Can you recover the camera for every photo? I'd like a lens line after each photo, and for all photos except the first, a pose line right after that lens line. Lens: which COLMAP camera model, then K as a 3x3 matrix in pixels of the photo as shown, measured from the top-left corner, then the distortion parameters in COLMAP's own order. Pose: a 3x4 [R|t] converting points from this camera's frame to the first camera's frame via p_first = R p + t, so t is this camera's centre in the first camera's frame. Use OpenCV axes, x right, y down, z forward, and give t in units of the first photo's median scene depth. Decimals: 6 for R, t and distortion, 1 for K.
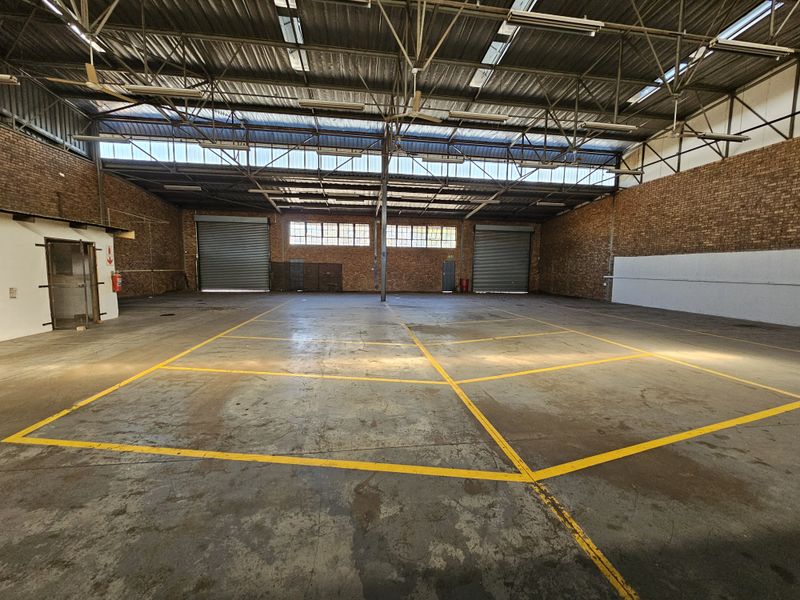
lens RADIAL K [[327.8, 0, 401.2], [0, 327.8, 300.6], [0, 0, 1]] dist [-0.007795, 0.001300]
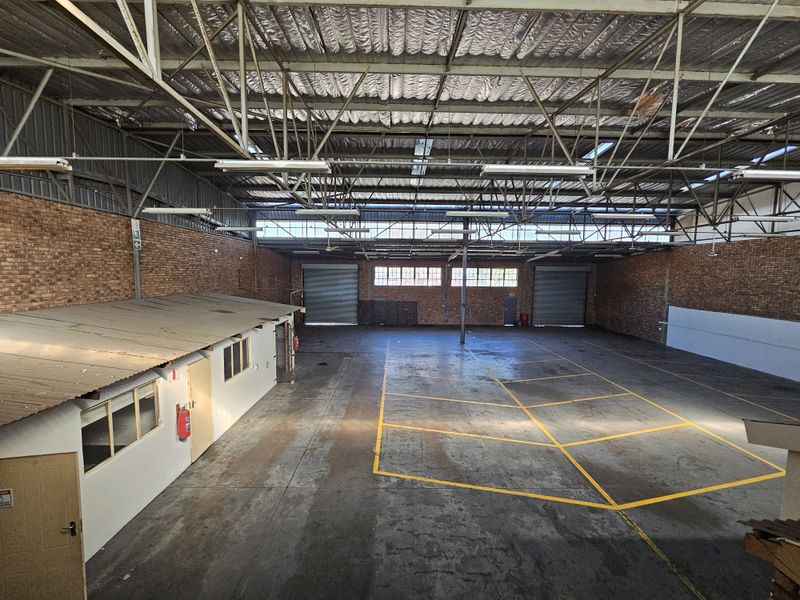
lens RADIAL K [[327.8, 0, 399.4], [0, 327.8, 297.1], [0, 0, 1]] dist [-0.007795, 0.001300]
pose [[0.992316, 0.006798, -0.123540, -0.260507], [-0.009339, 0.999756, -0.020002, -0.269759], [0.123374, 0.021002, 0.992138, -0.459009]]
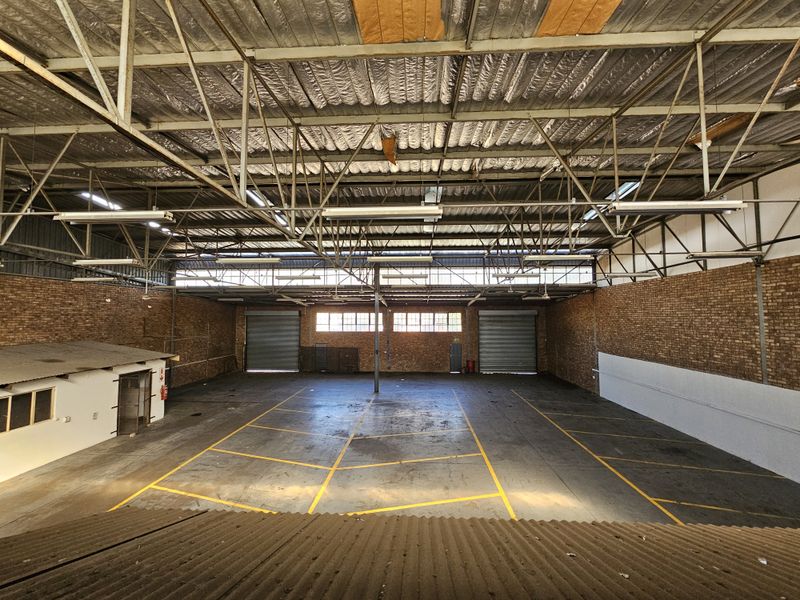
lens RADIAL K [[327.8, 0, 401.5], [0, 327.8, 323.3], [0, 0, 1]] dist [-0.007795, 0.001300]
pose [[0.979872, -0.010124, -0.199368, 0.519842], [-0.005472, 0.996976, -0.077522, -0.285709], [0.199550, 0.077053, 0.976853, -0.276306]]
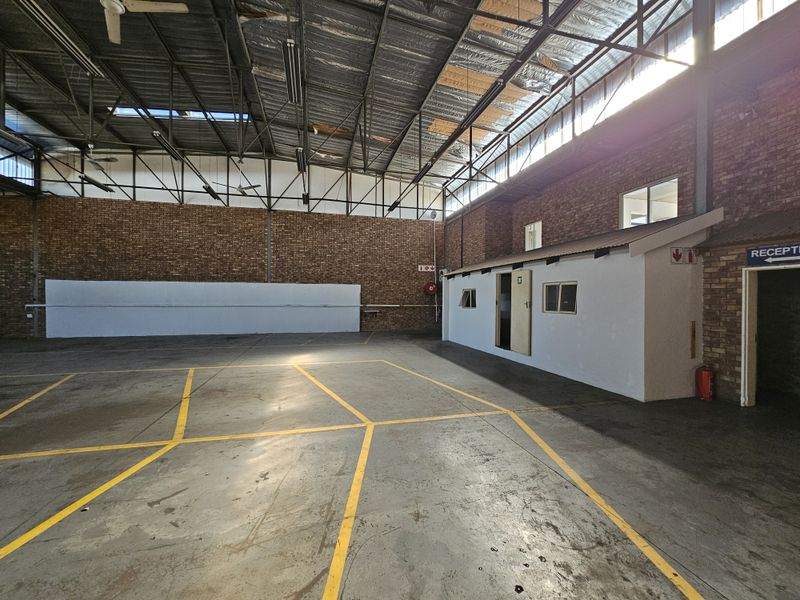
lens RADIAL K [[327.8, 0, 400.3], [0, 327.8, 302.2], [0, 0, 1]] dist [-0.007795, 0.001300]
pose [[-0.116068, -0.027103, 0.992871, -0.429941], [0.088503, 0.995369, 0.037518, -0.070442], [-0.989290, 0.092227, -0.113132, 0.534627]]
